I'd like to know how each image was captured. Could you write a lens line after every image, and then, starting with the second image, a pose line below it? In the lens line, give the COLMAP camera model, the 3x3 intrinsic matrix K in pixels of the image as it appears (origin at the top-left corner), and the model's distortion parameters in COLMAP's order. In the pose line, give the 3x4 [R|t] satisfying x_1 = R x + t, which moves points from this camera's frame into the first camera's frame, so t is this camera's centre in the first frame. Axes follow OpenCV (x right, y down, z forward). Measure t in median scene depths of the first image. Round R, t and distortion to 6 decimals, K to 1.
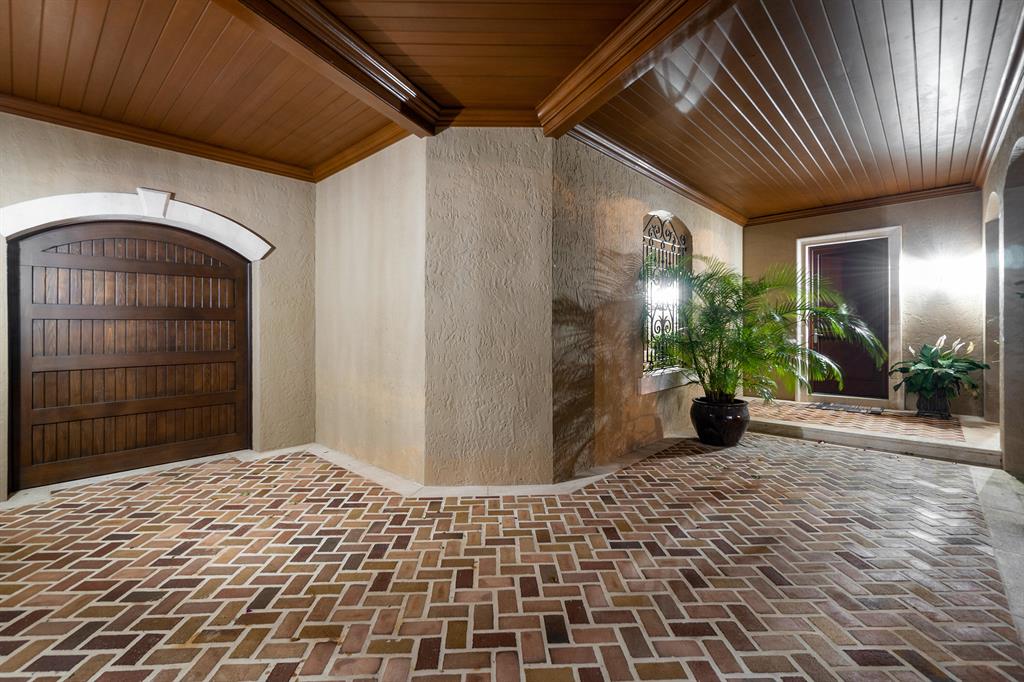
lens RADIAL K [[449.6, 0, 512.0], [0, 449.6, 341.0], [0, 0, 1]] dist [0.000263, -0.000036]
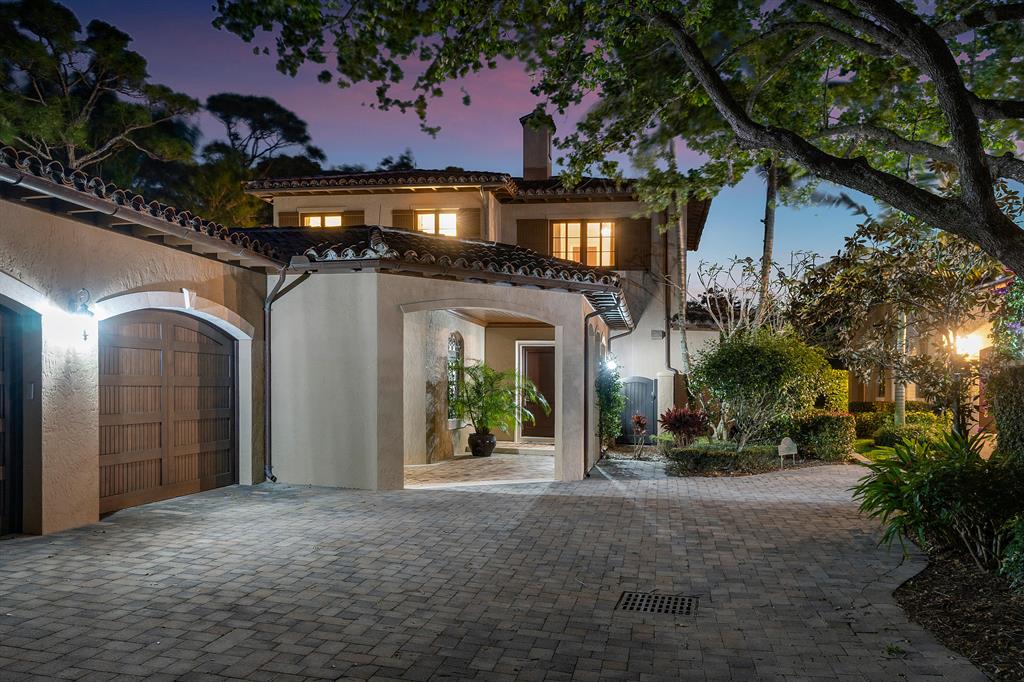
lens RADIAL K [[800.7, 0, 512.0], [0, 800.7, 341.0], [0, 0, 1]] dist [0.004698, 0.000471]
pose [[0.843717, 0.054634, 0.534001, -1.223993], [-0.007765, 0.995945, -0.089626, 0.039934], [-0.536732, 0.071472, 0.840720, -1.890369]]
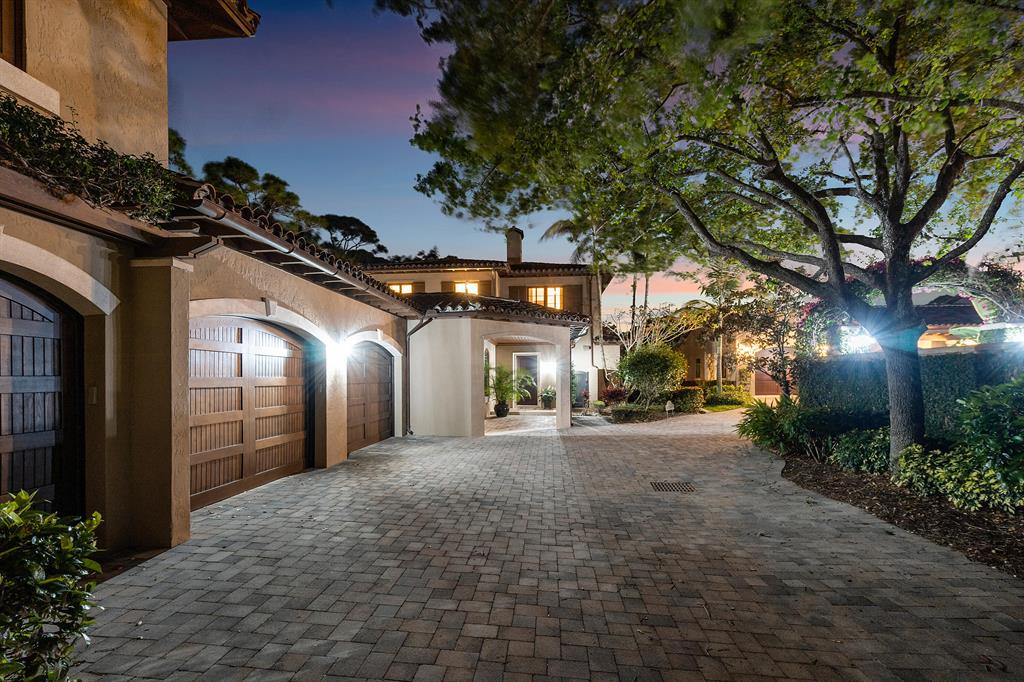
lens RADIAL K [[449.6, 0, 512.0], [0, 449.6, 341.0], [0, 0, 1]] dist [0.000263, -0.000036]
pose [[0.784311, 0.052049, 0.618181, -1.608360], [0.021899, 0.993530, -0.111437, 0.031639], [-0.619982, 0.100939, 0.778097, -1.741954]]
